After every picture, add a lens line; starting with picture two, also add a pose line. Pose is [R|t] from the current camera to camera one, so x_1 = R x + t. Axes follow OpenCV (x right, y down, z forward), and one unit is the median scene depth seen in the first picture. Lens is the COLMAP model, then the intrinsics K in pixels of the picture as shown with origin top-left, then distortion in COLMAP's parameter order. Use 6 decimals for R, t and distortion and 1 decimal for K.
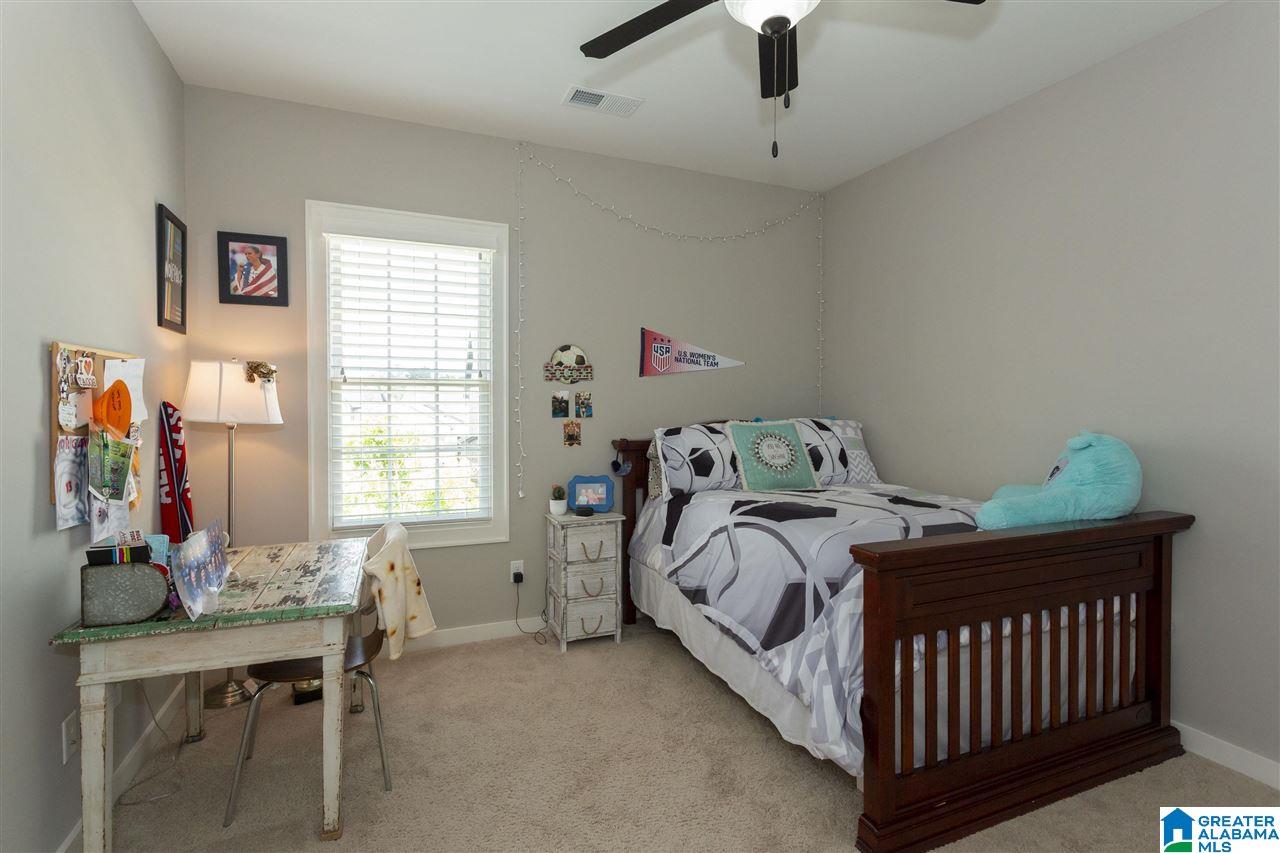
lens RADIAL K [[613.3, 0, 640.3], [0, 613.3, 406.3], [0, 0, 1]] dist [0.000425, 0.000119]
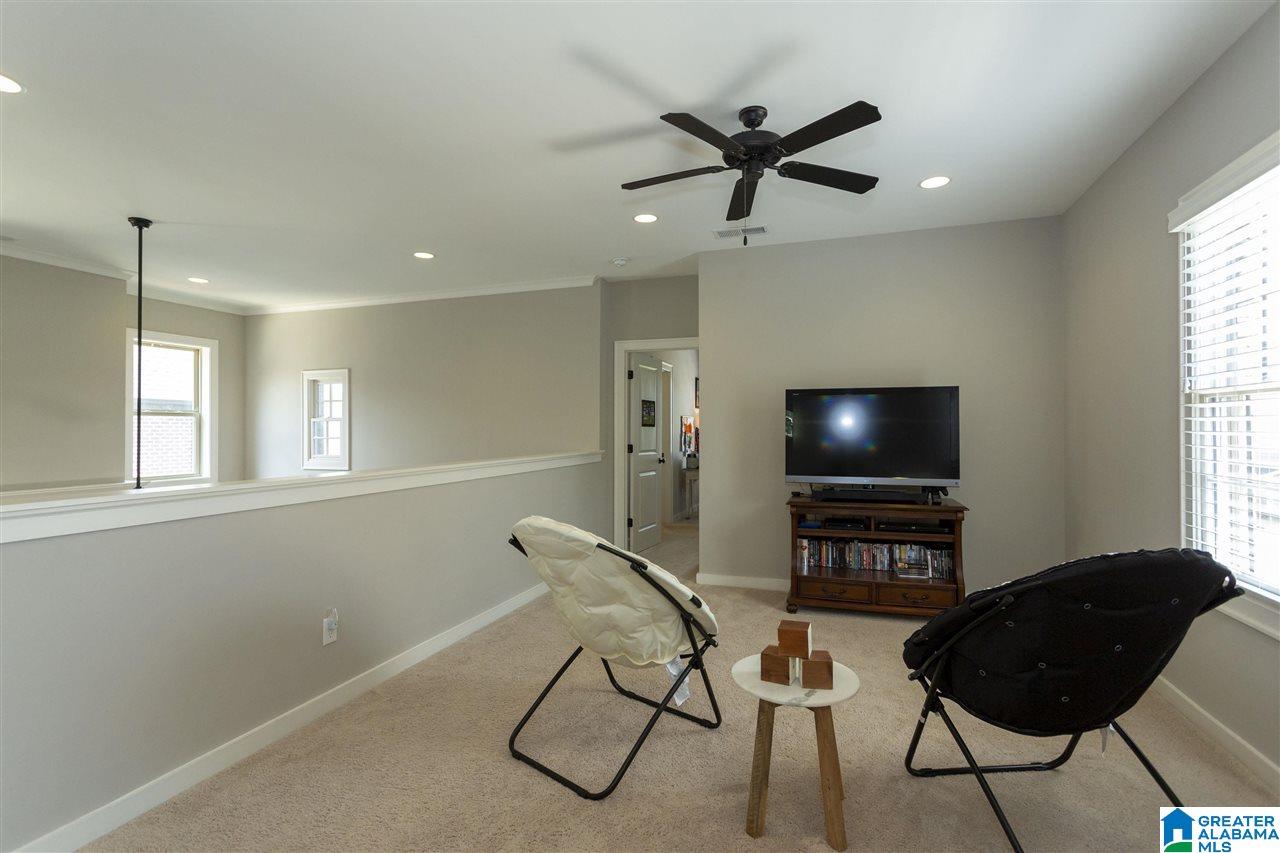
lens RADIAL K [[611.4, 0, 640.0], [0, 611.4, 426.5], [0, 0, 1]] dist [0.001004, 0.000379]
pose [[0.745511, -0.002747, -0.666488, 1.334444], [-0.005766, 0.999928, -0.010571, 0.025297], [0.666468, 0.011724, 0.745441, -1.842903]]
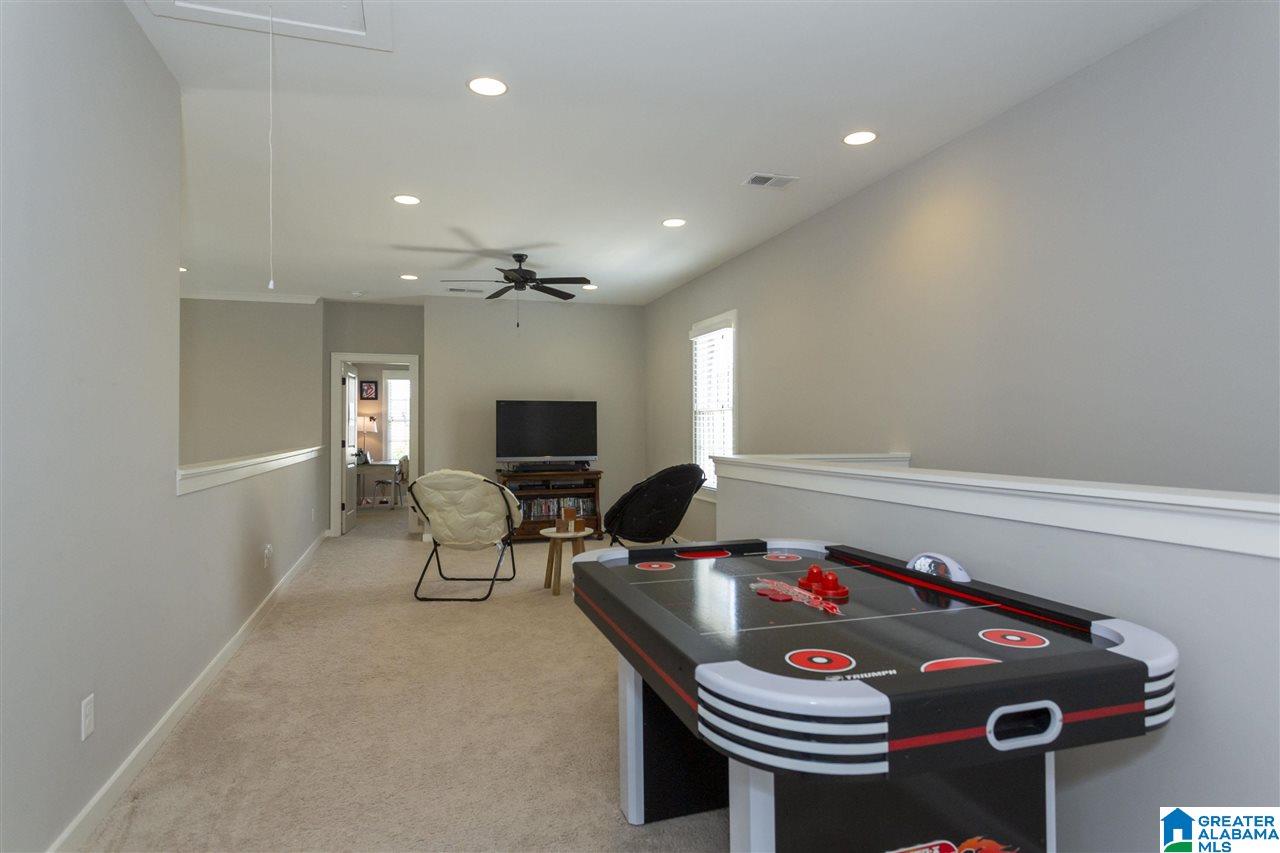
lens RADIAL K [[700.1, 0, 640.0], [0, 700.1, 426.5], [0, 0, 1]] dist [0.000837, 0.000053]
pose [[0.995961, -0.002850, -0.089738, 1.360608], [0.001785, 0.999927, -0.011941, 0.045519], [0.089765, 0.011732, 0.995894, -3.024475]]
